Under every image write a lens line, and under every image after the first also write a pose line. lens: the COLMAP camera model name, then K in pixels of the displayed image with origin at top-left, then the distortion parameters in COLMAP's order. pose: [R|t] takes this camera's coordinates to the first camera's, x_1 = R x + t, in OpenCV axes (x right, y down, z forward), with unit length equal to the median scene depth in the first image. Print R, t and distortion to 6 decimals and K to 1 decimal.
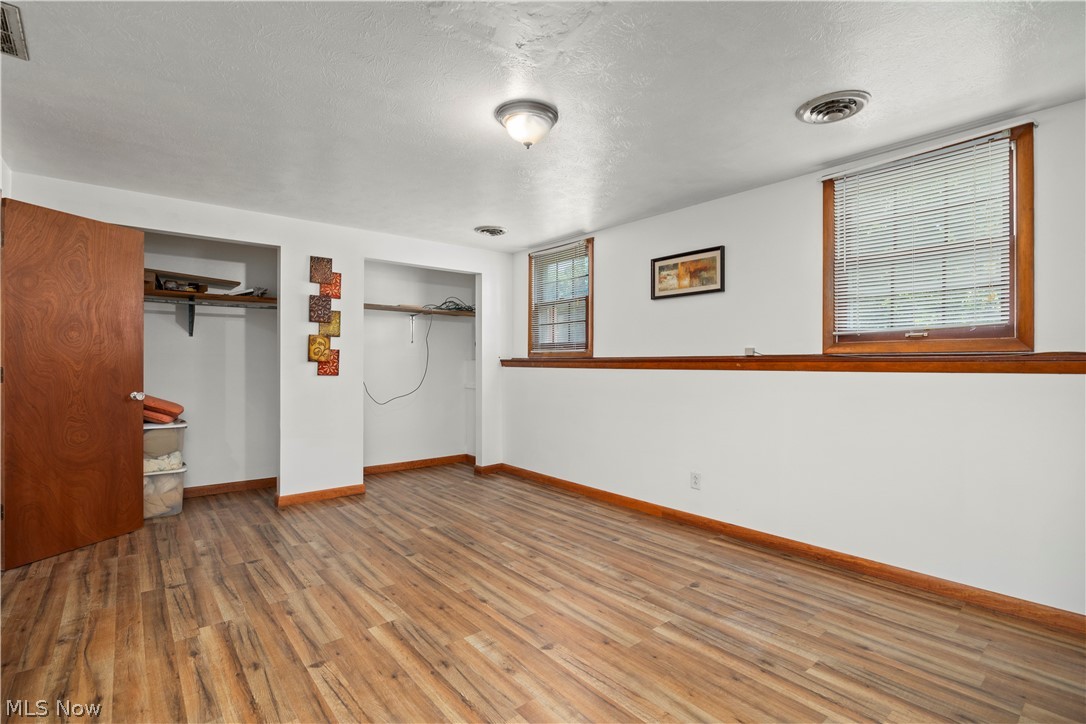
lens RADIAL K [[504.3, 0, 543.6], [0, 504.3, 362.6], [0, 0, 1]] dist [-0.017187, 0.000558]
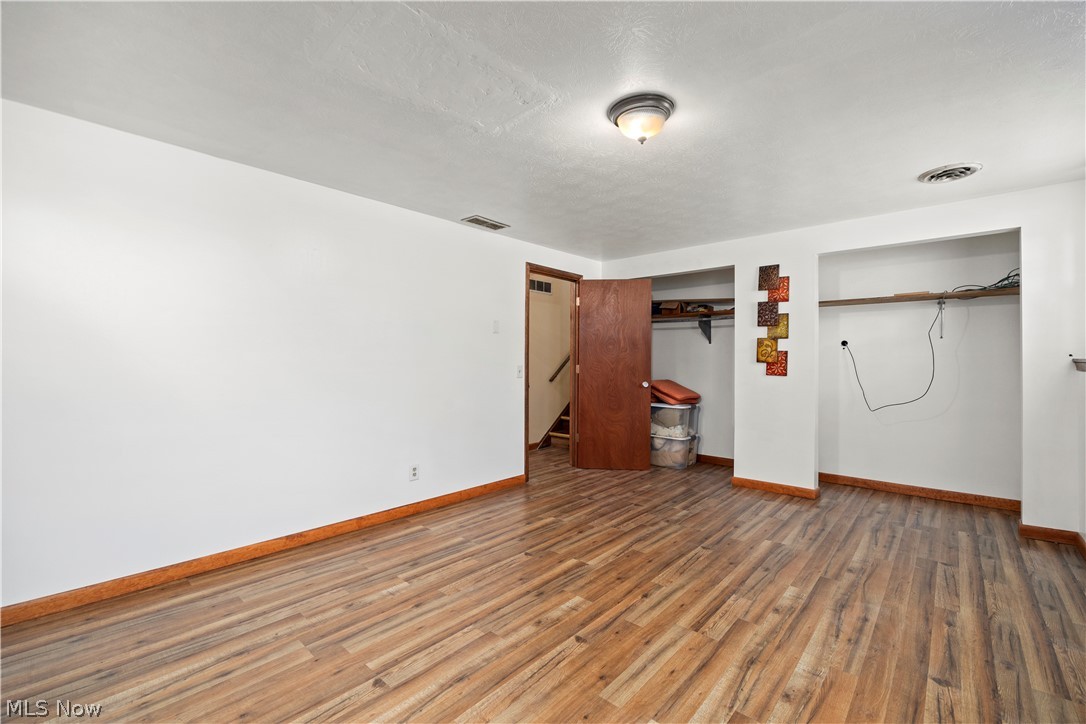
lens RADIAL K [[456.7, 0, 543.7], [0, 456.7, 360.9], [0, 0, 1]] dist [-0.016646, 0.000257]
pose [[0.142398, -0.001572, -0.989808, 0.549210], [-0.001102, 0.999998, -0.001747, -0.003809], [0.989809, 0.001340, 0.142396, 0.468950]]
